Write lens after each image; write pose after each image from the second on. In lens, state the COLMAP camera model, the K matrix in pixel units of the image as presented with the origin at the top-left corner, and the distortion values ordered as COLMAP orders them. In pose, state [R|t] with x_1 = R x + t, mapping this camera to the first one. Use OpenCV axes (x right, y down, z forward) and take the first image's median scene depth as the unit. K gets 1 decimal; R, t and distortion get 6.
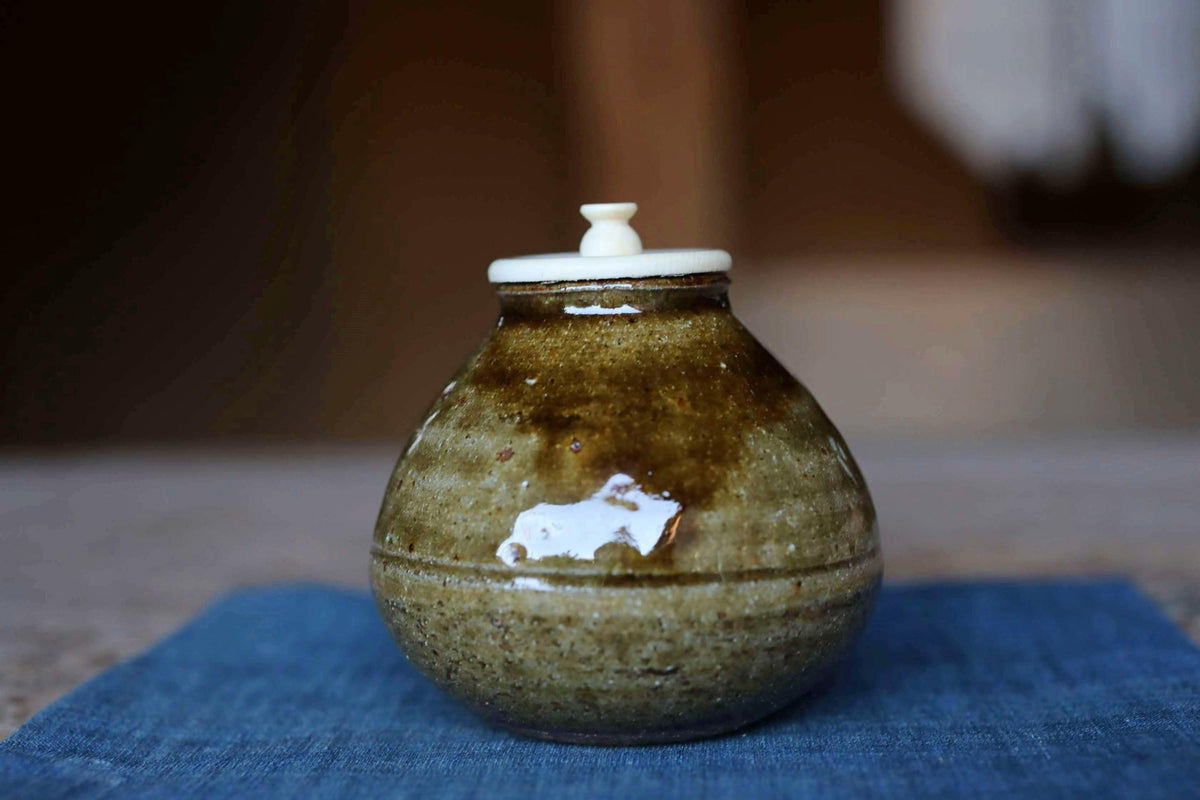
lens RADIAL K [[2378.4, 0, 556.8], [0, 2378.4, 400.6], [0, 0, 1]] dist [0.128063, -0.585591]
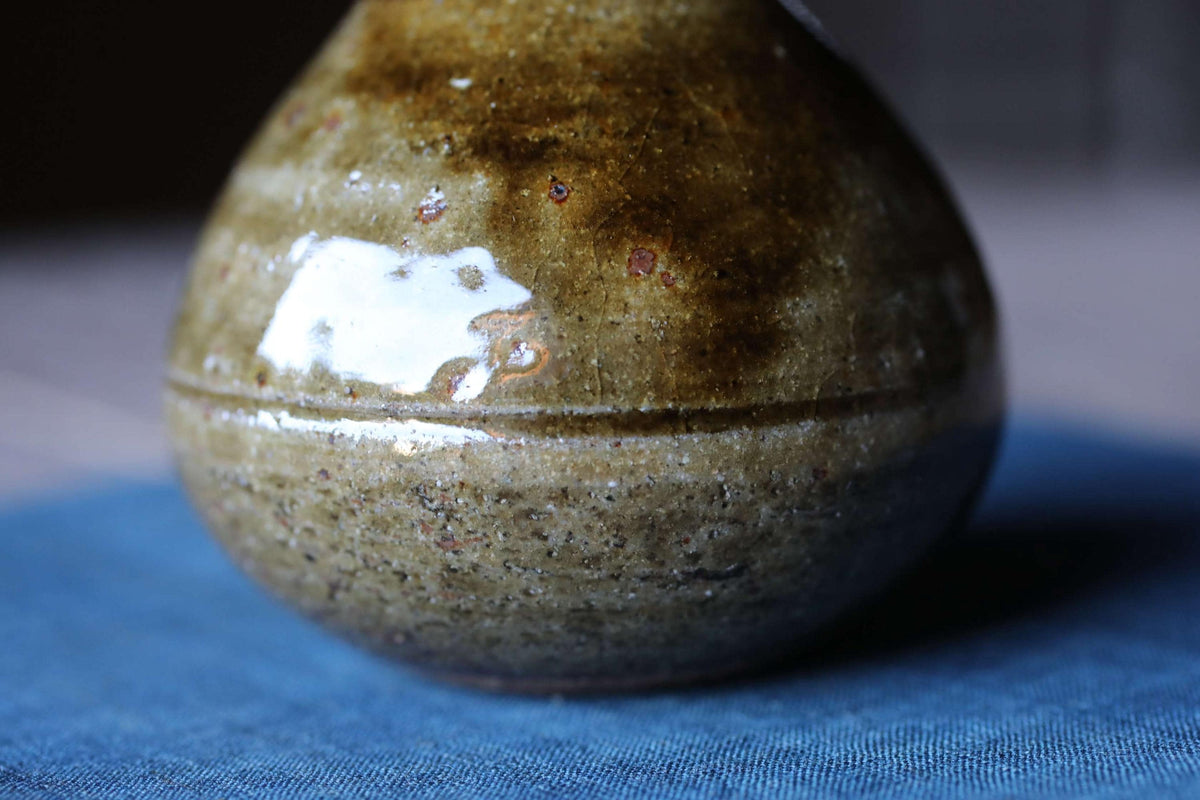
lens RADIAL K [[2550.6, 0, 600.0], [0, 2550.6, 400.0], [0, 0, 1]] dist [0.023415, 0.928270]
pose [[0.982272, -0.039638, 0.183222, -0.095368], [0.025788, 0.996669, 0.077366, 0.021715], [-0.185679, -0.071269, 0.980023, 0.387484]]
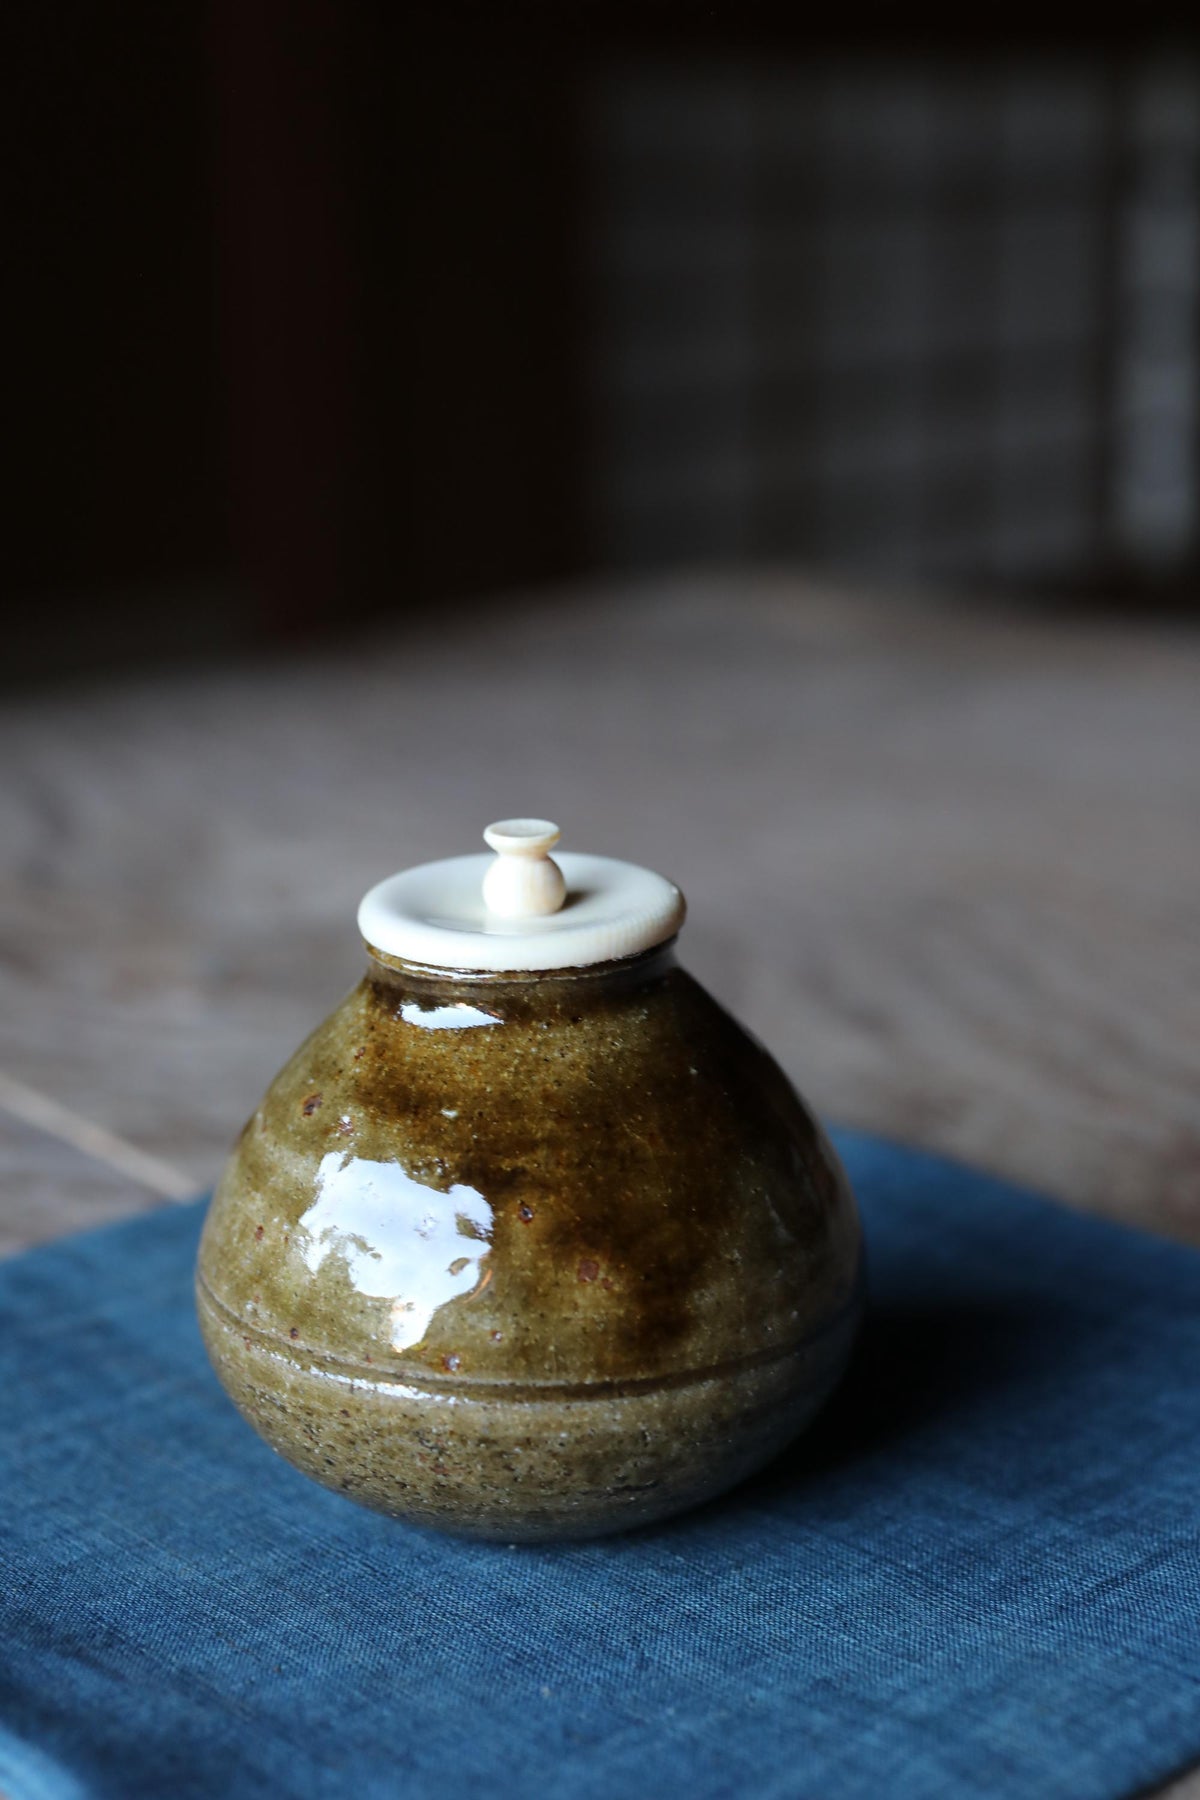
lens RADIAL K [[3567.6, 0, 598.7], [0, 3567.6, 949.6], [0, 0, 1]] dist [0.128063, -0.585591]
pose [[0.972570, -0.058600, 0.225109, -0.218839], [0.005055, 0.972843, 0.231411, -0.323499], [-0.232557, -0.223926, 0.946454, -0.068404]]
